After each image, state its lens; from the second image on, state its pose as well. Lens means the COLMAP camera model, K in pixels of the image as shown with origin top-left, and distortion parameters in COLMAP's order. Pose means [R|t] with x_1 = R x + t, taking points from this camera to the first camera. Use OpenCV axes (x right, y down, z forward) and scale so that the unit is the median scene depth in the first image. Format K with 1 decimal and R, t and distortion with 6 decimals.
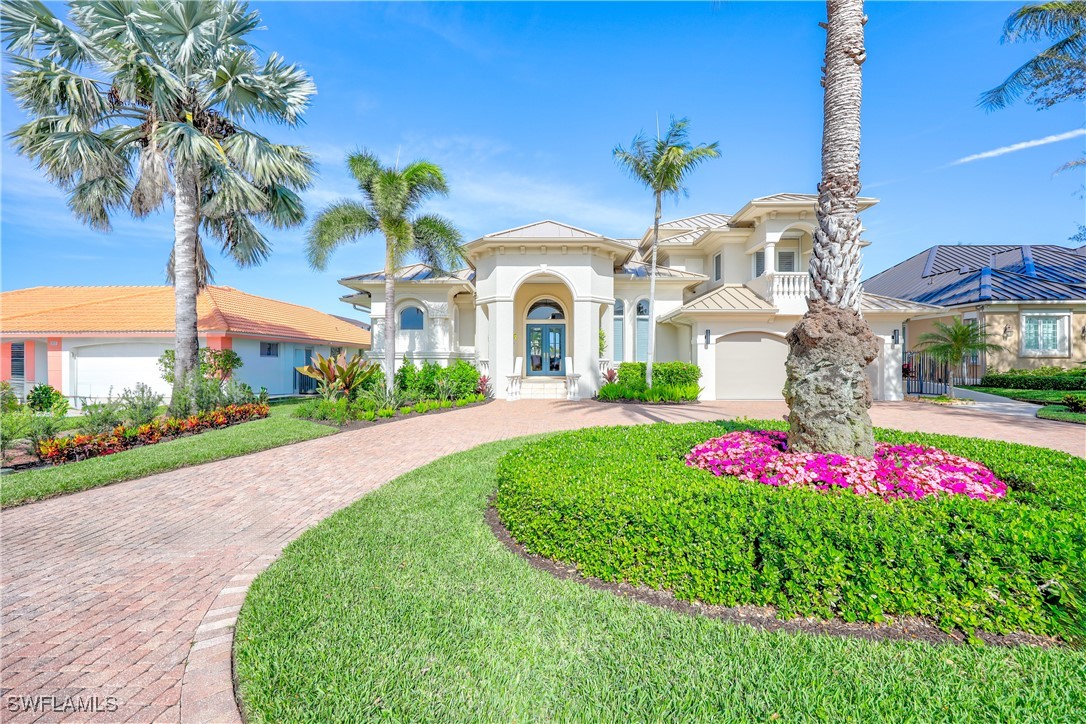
lens RADIAL K [[437.1, 0, 543.0], [0, 437.1, 362.0], [0, 0, 1]] dist [-0.001500, -0.000116]
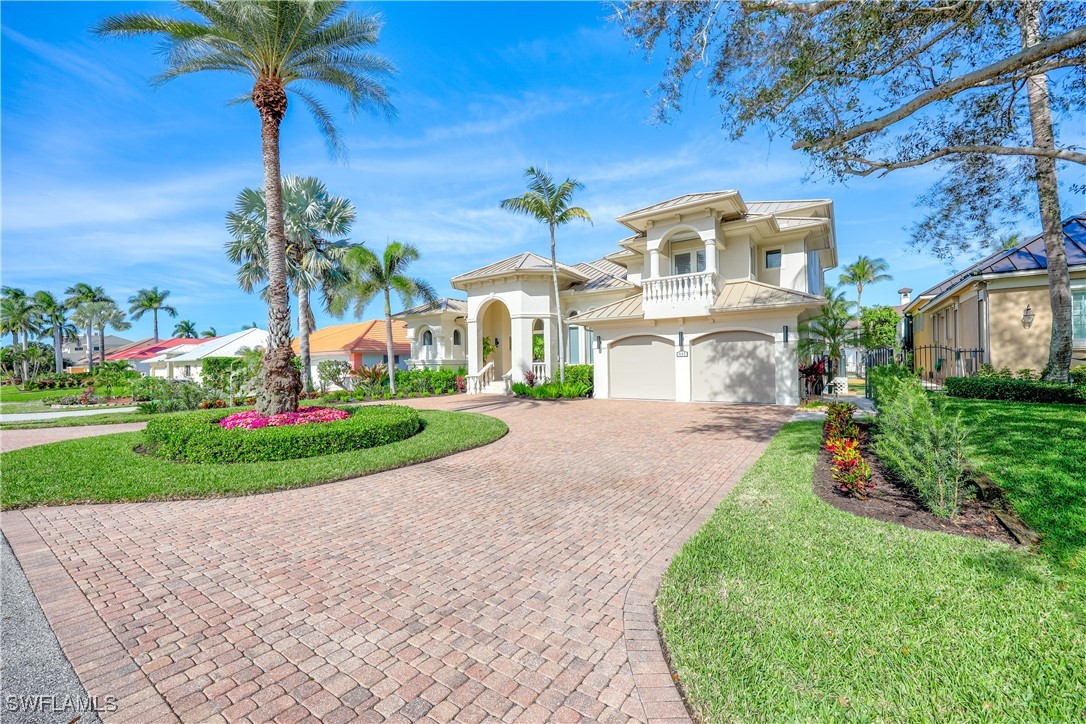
lens RADIAL K [[437.1, 0, 543.0], [0, 437.1, 362.0], [0, 0, 1]] dist [-0.001500, -0.000116]
pose [[0.822663, -0.015377, -0.568321, 0.893314], [0.014196, 0.999878, -0.006503, -0.000994], [0.568352, -0.002718, 0.822781, -0.015265]]
